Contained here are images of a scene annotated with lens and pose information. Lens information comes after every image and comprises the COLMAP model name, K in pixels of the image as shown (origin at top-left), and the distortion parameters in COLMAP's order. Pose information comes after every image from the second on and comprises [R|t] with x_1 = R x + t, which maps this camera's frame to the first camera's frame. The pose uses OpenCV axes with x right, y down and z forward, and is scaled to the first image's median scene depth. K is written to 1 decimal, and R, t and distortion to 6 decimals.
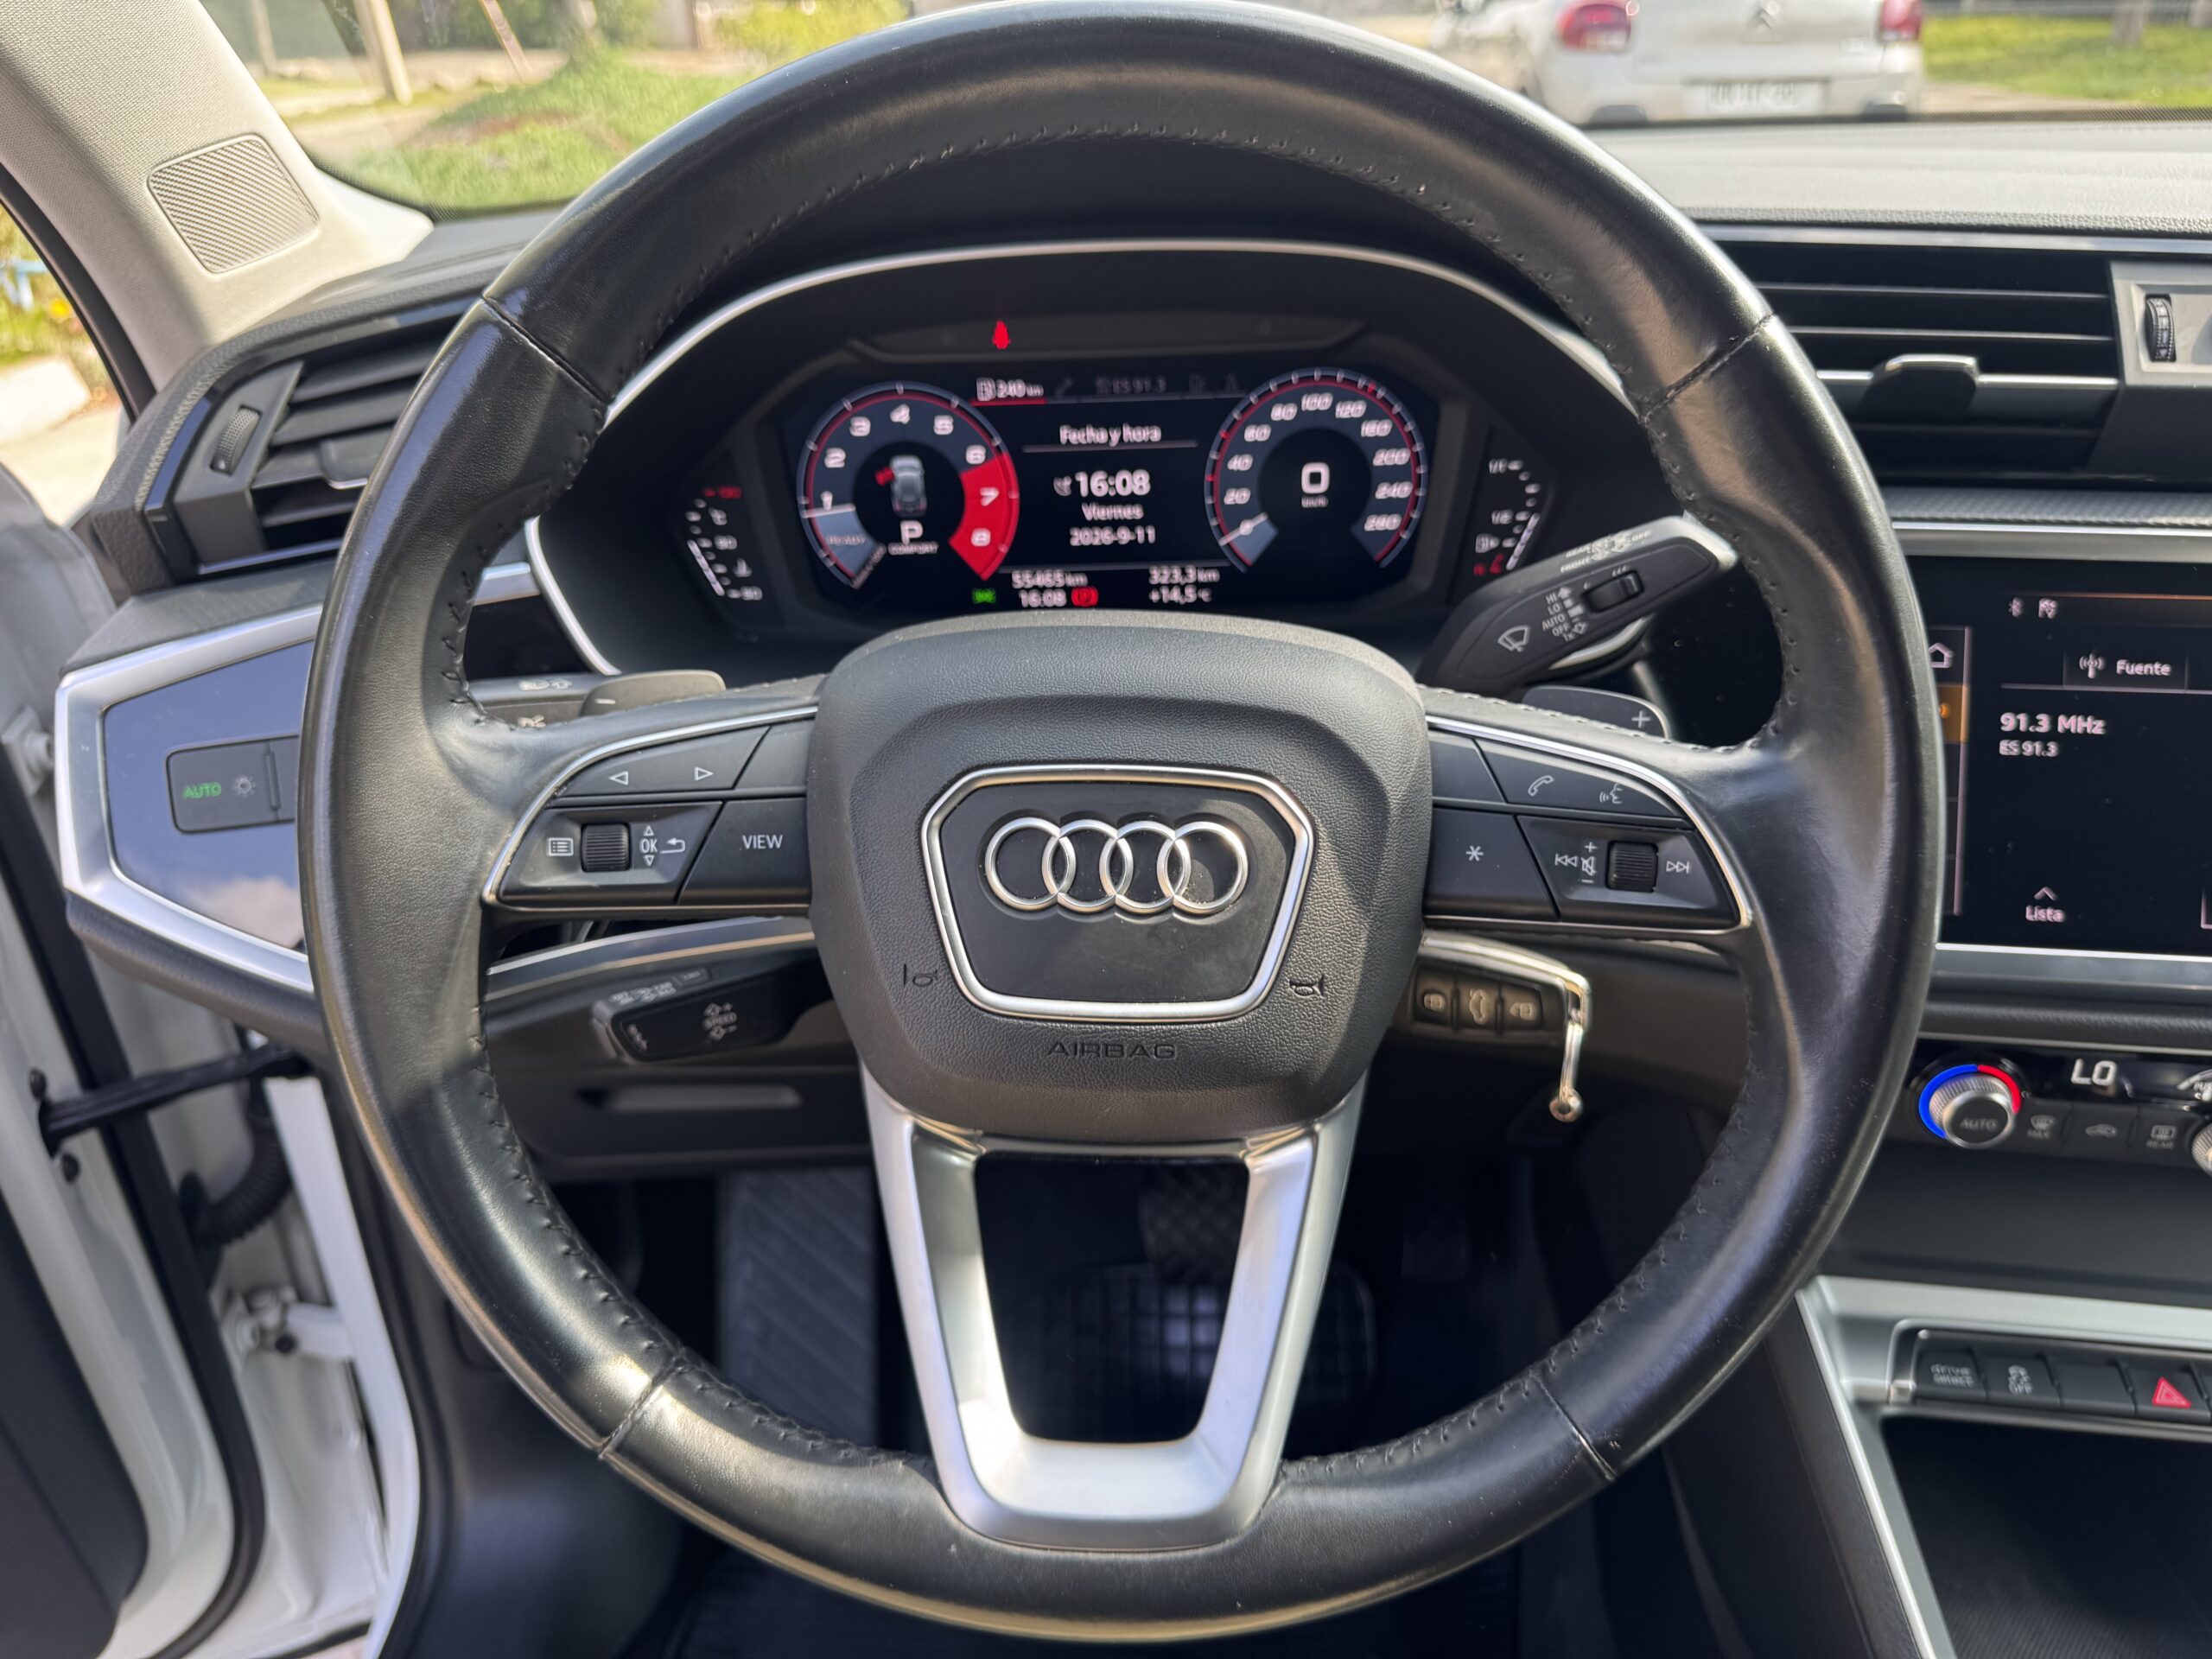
lens RADIAL K [[1623.0, 0, 1109.4], [0, 1623.0, 842.1], [0, 0, 1]] dist [0.053380, -0.088418]
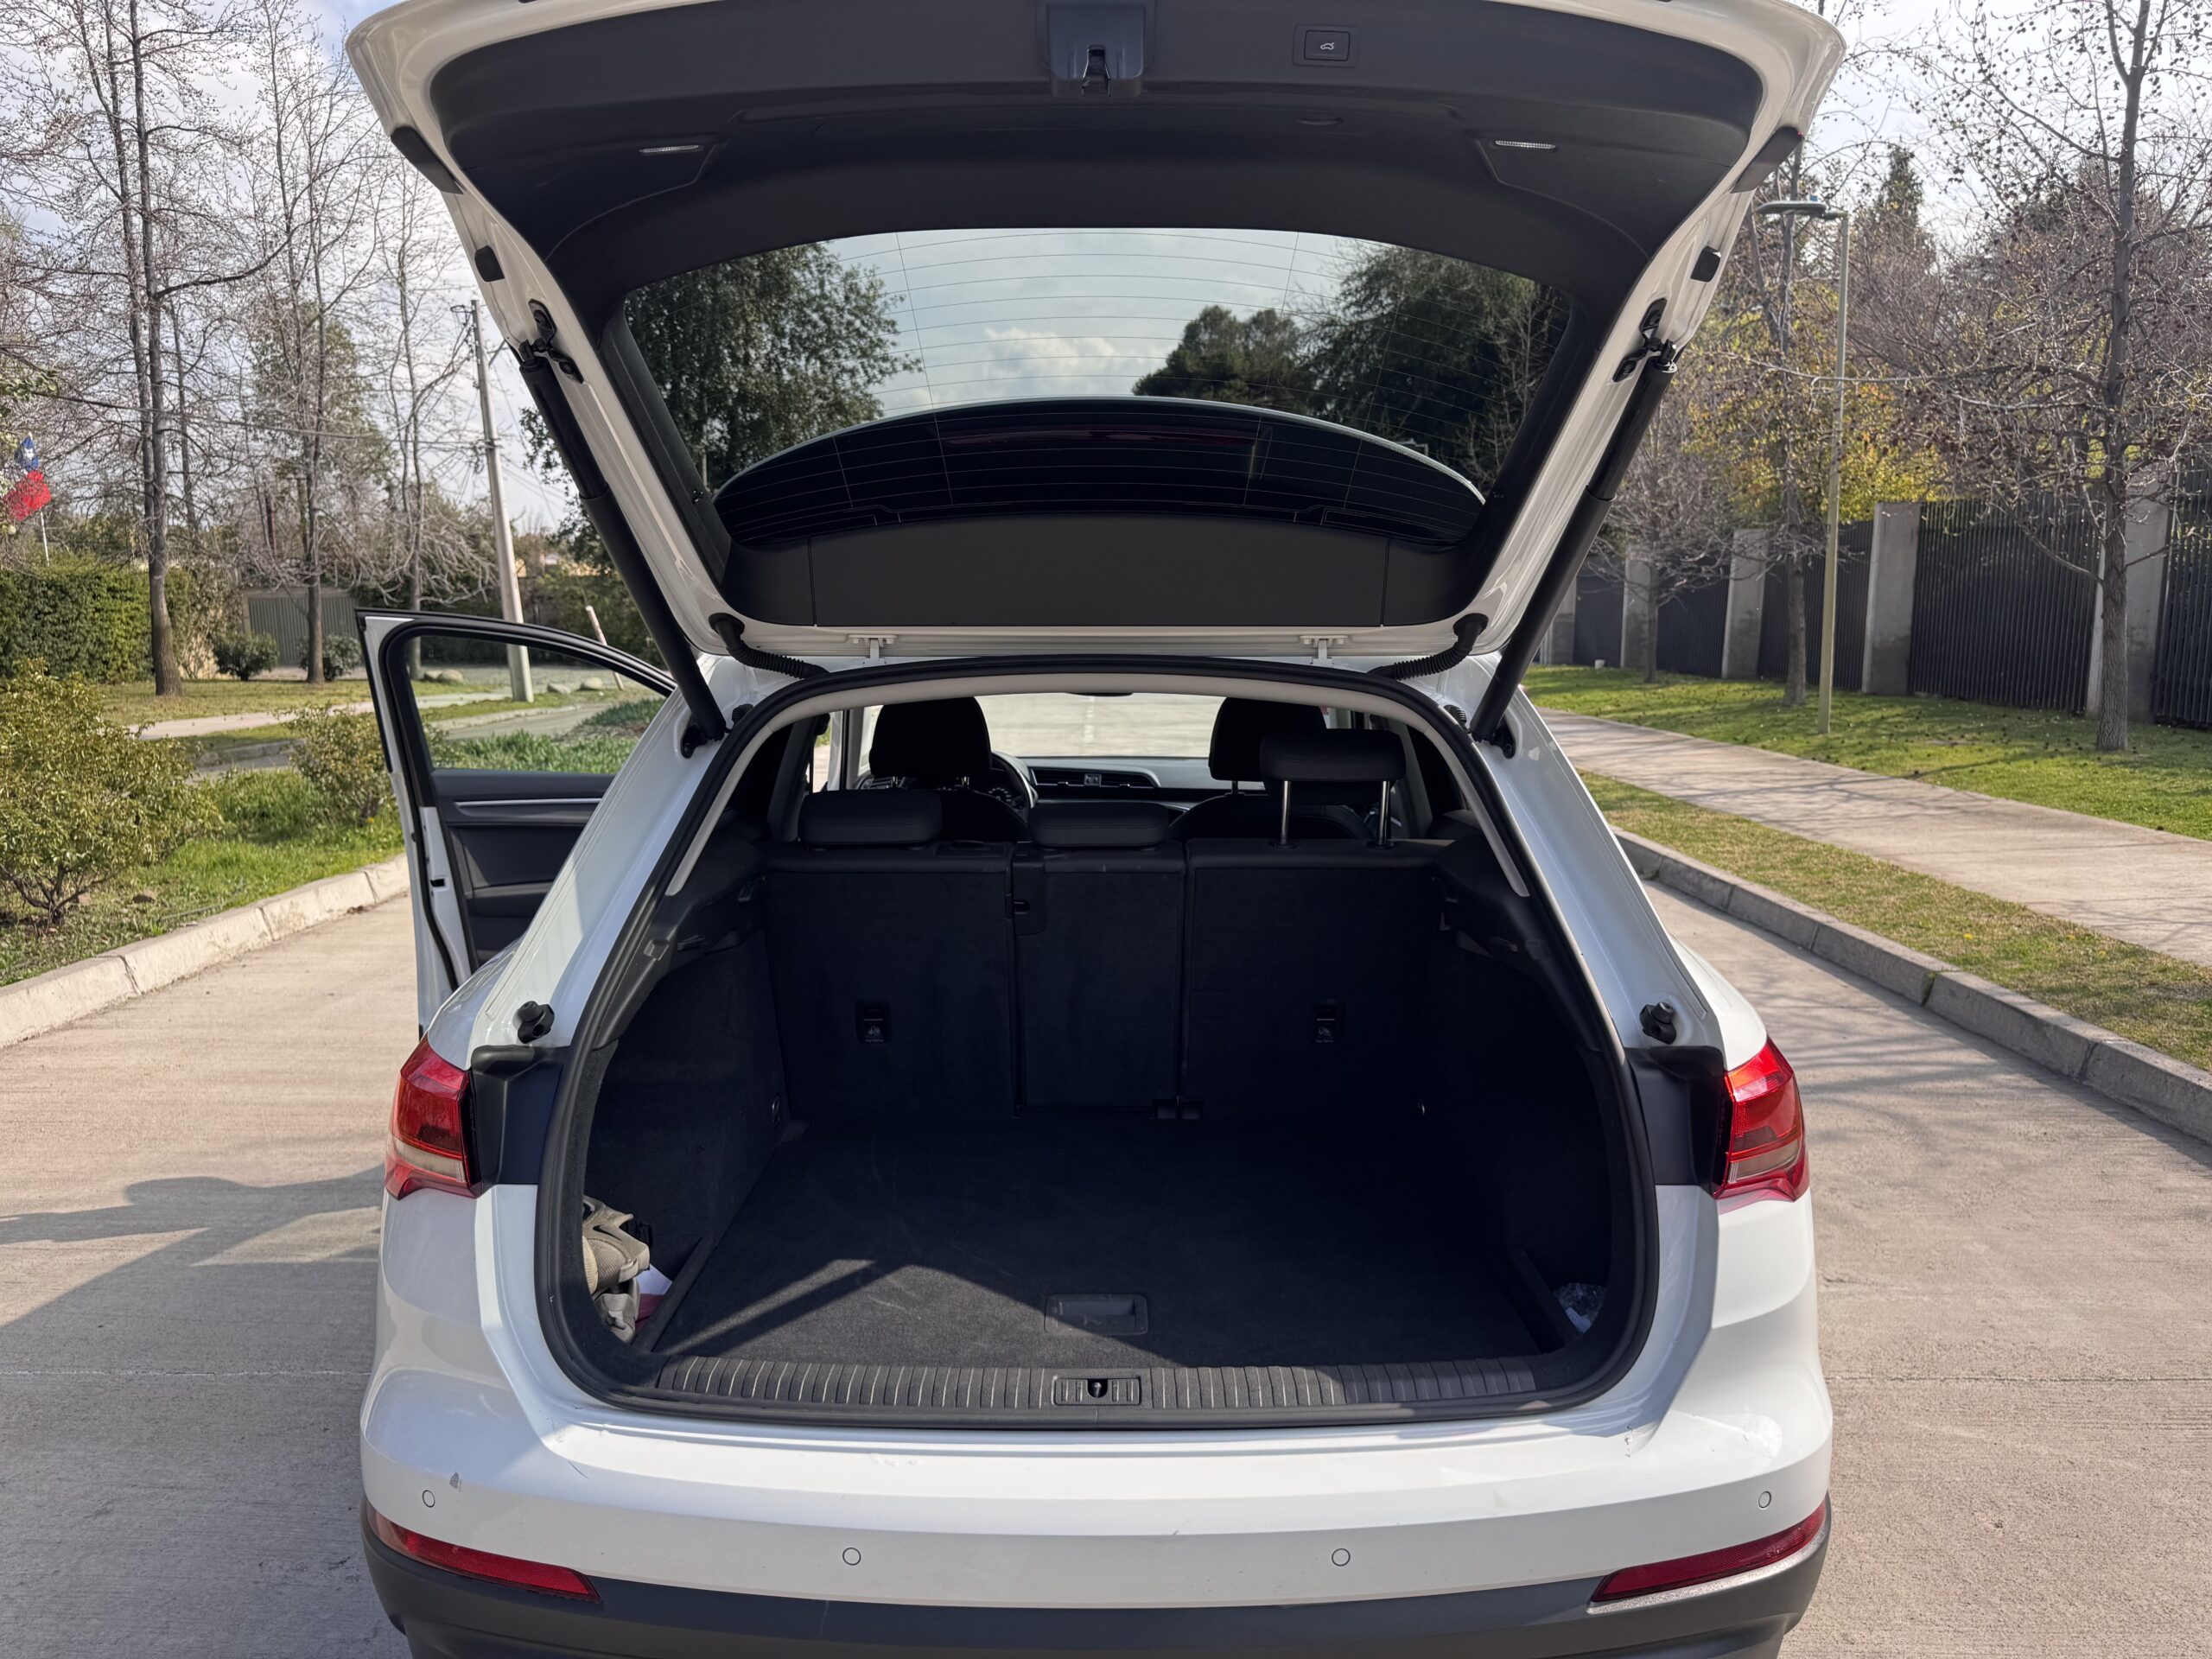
lens RADIAL K [[1589.5, 0, 1107.9], [0, 1589.5, 835.7], [0, 0, 1]] dist [0.060477, -0.080469]
pose [[0.999457, 0.031116, 0.010818, 0.597765], [-0.025570, 0.939789, -0.340798, 2.745086], [-0.020772, 0.340337, 0.940074, -6.636894]]
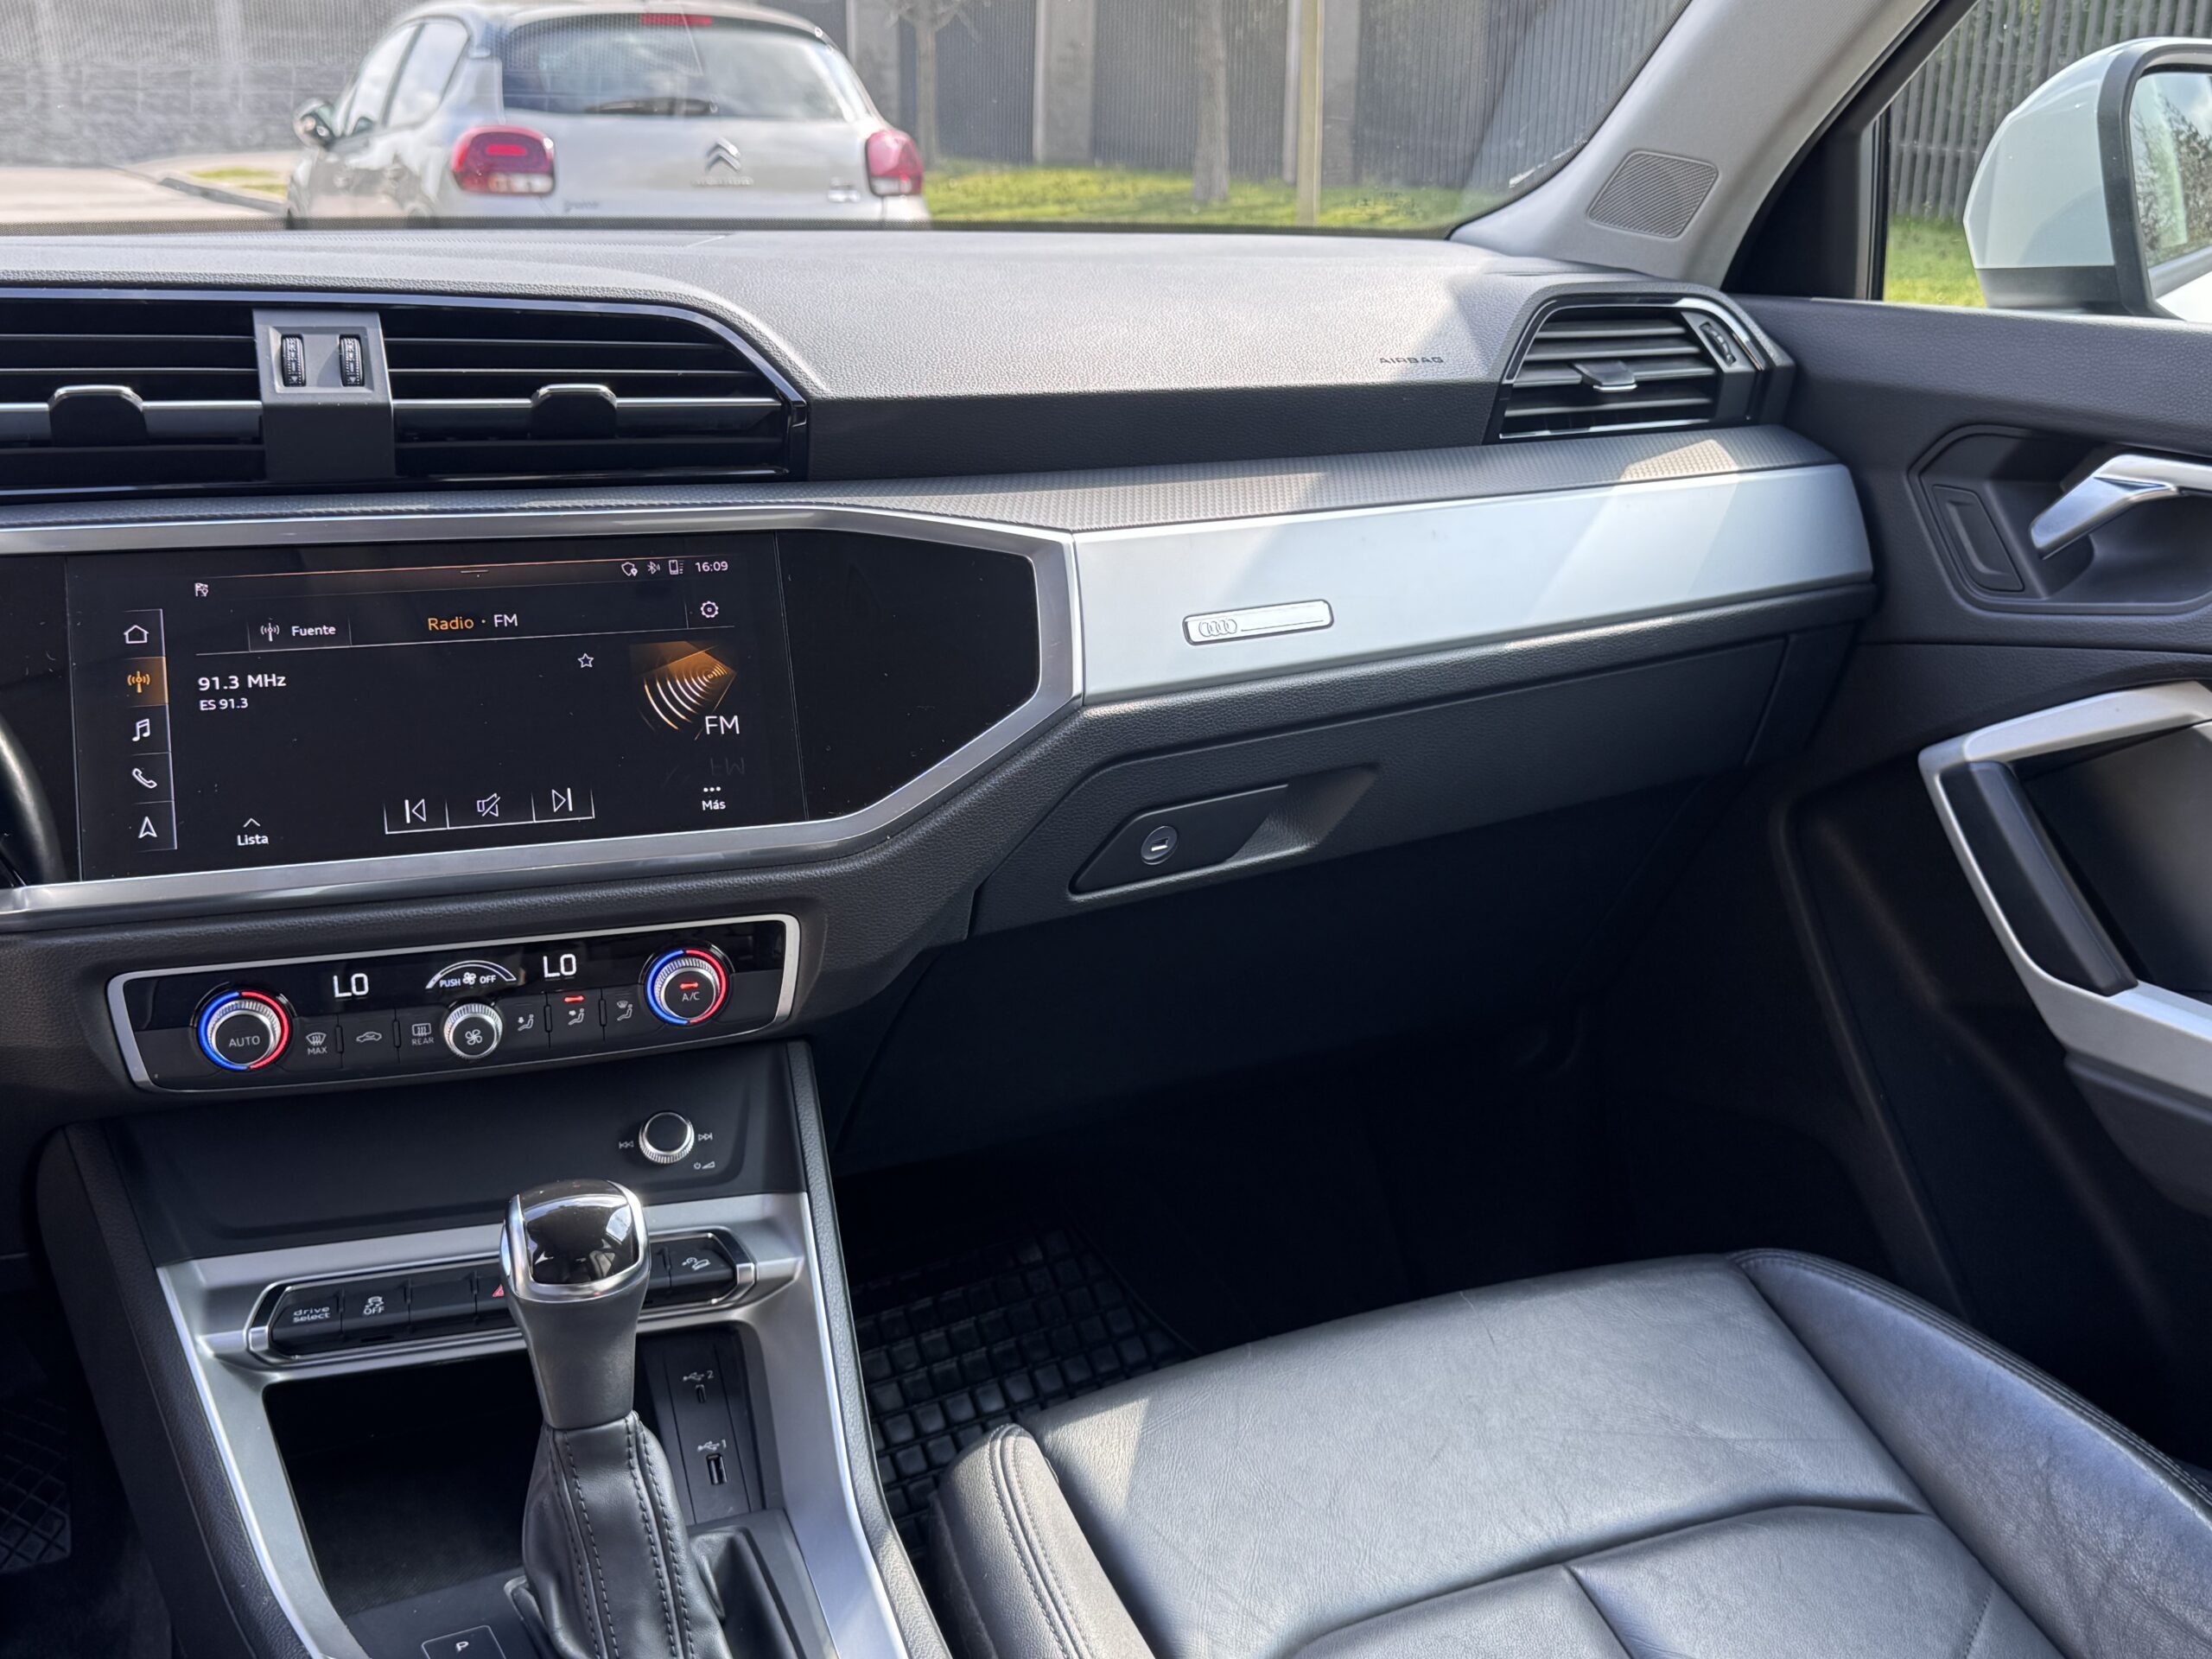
lens RADIAL K [[2499.2, 0, 1106.0], [0, 2499.2, 829.5], [0, 0, 1]] dist [0.211097, -0.515238]
pose [[0.899578, -0.086941, 0.428020, 0.296904], [0.172601, 0.970983, -0.165530, 0.378288], [-0.401208, 0.222784, 0.888481, -0.726719]]
